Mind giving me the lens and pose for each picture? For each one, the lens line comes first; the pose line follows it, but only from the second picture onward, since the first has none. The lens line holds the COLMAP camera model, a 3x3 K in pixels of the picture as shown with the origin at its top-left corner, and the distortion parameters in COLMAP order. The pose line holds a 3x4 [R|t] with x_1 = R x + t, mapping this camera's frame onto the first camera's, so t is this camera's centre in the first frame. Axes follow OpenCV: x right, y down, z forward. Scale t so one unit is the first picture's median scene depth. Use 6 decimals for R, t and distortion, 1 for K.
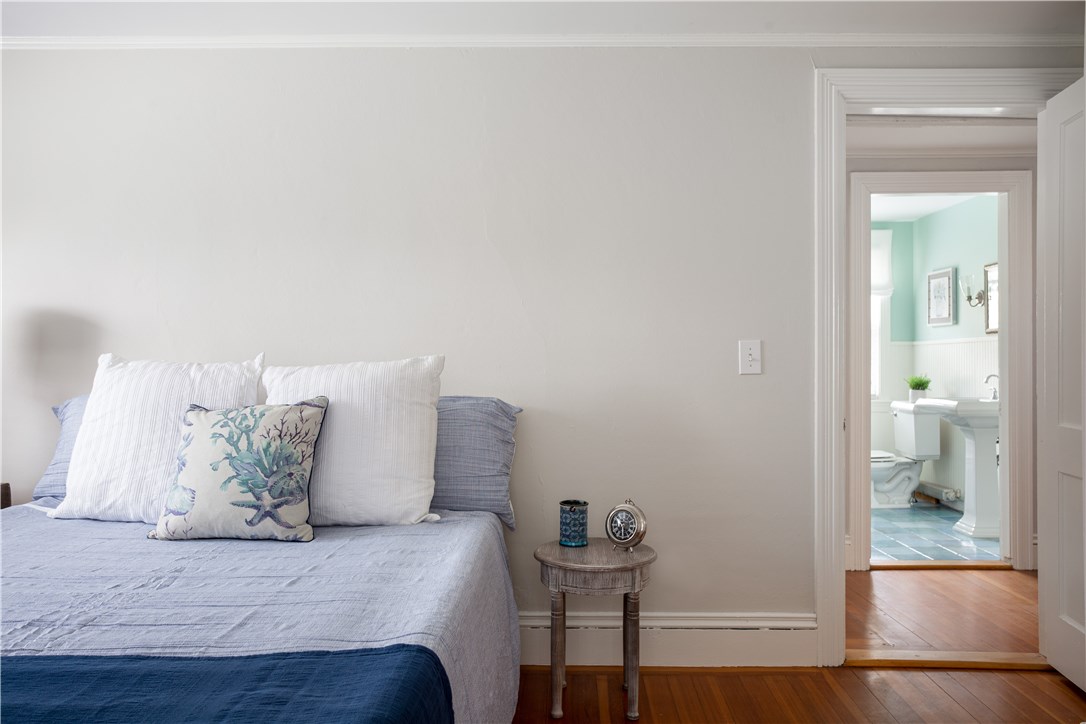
lens RADIAL K [[853.8, 0, 545.3], [0, 853.8, 347.8], [0, 0, 1]] dist [-0.076265, 0.172377]
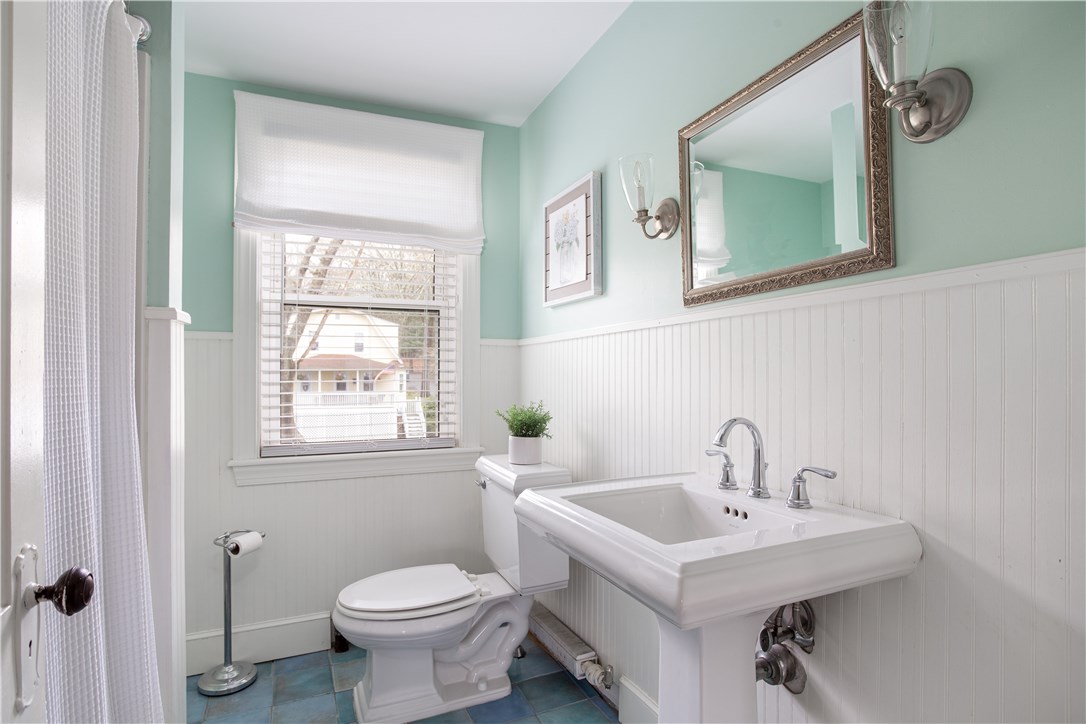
lens RADIAL K [[573.0, 0, 543.0], [0, 573.0, 362.0], [0, 0, 1]] dist [-0.000033, -0.000008]
pose [[0.907818, 0.003166, 0.419352, 0.319311], [-0.000467, 0.999979, -0.006539, 0.010680], [-0.419364, 0.005740, 0.907800, 0.716118]]
